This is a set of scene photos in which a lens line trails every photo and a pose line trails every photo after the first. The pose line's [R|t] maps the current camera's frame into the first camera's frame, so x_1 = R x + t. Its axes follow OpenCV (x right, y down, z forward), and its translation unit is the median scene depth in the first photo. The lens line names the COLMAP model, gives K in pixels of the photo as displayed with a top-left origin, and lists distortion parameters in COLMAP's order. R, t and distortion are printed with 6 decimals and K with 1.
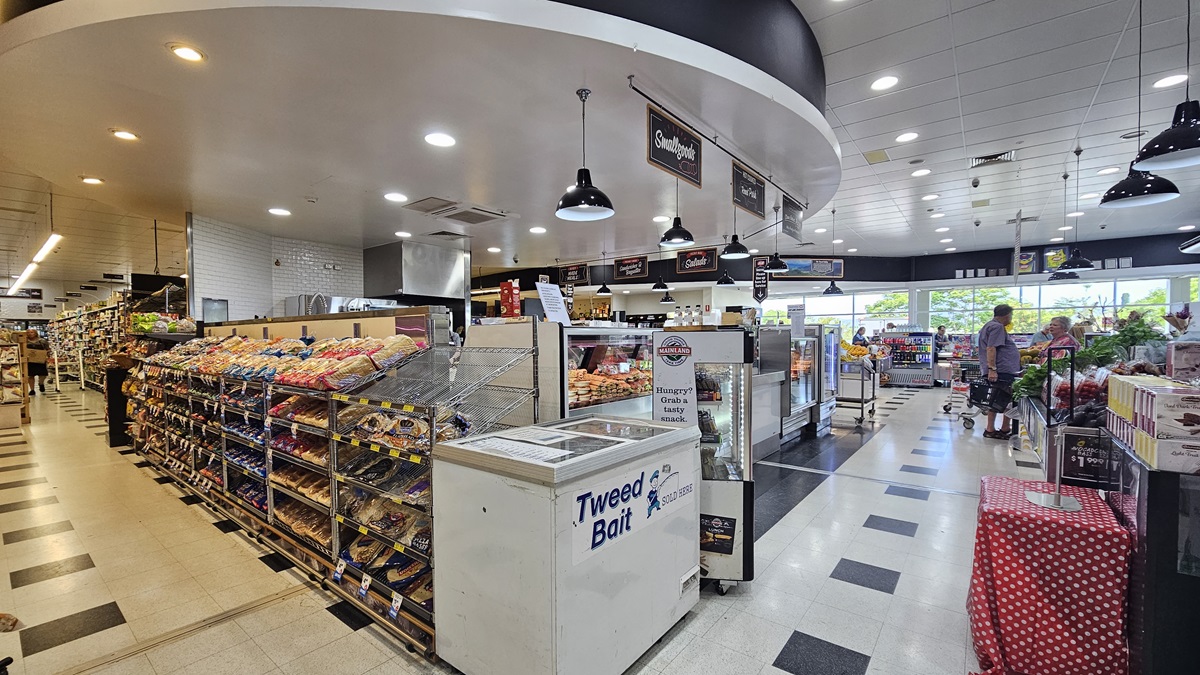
lens RADIAL K [[490.0, 0, 599.1], [0, 490.0, 346.1], [0, 0, 1]] dist [-0.002571, 0.000174]
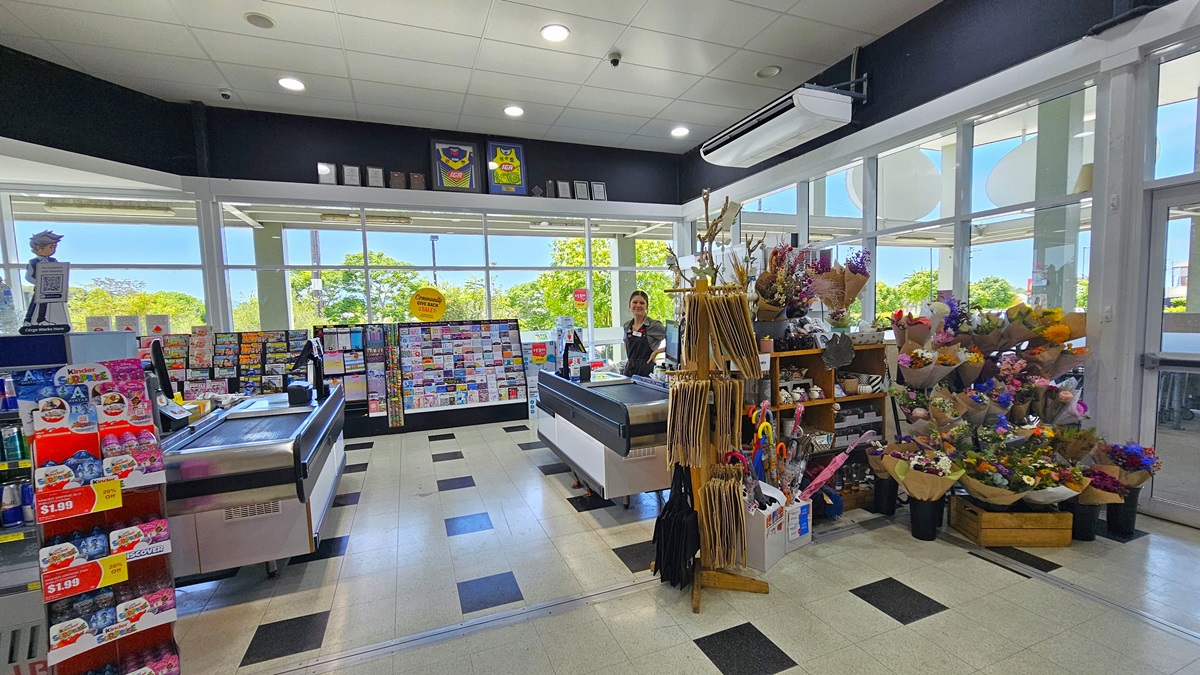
lens RADIAL K [[490.0, 0, 599.7], [0, 490.0, 343.0], [0, 0, 1]] dist [-0.002571, 0.000174]
pose [[0.506789, -0.066636, 0.859491, 0.534434], [0.038054, 0.997765, 0.054918, -0.025478], [-0.861230, 0.004875, 0.508192, 0.653662]]
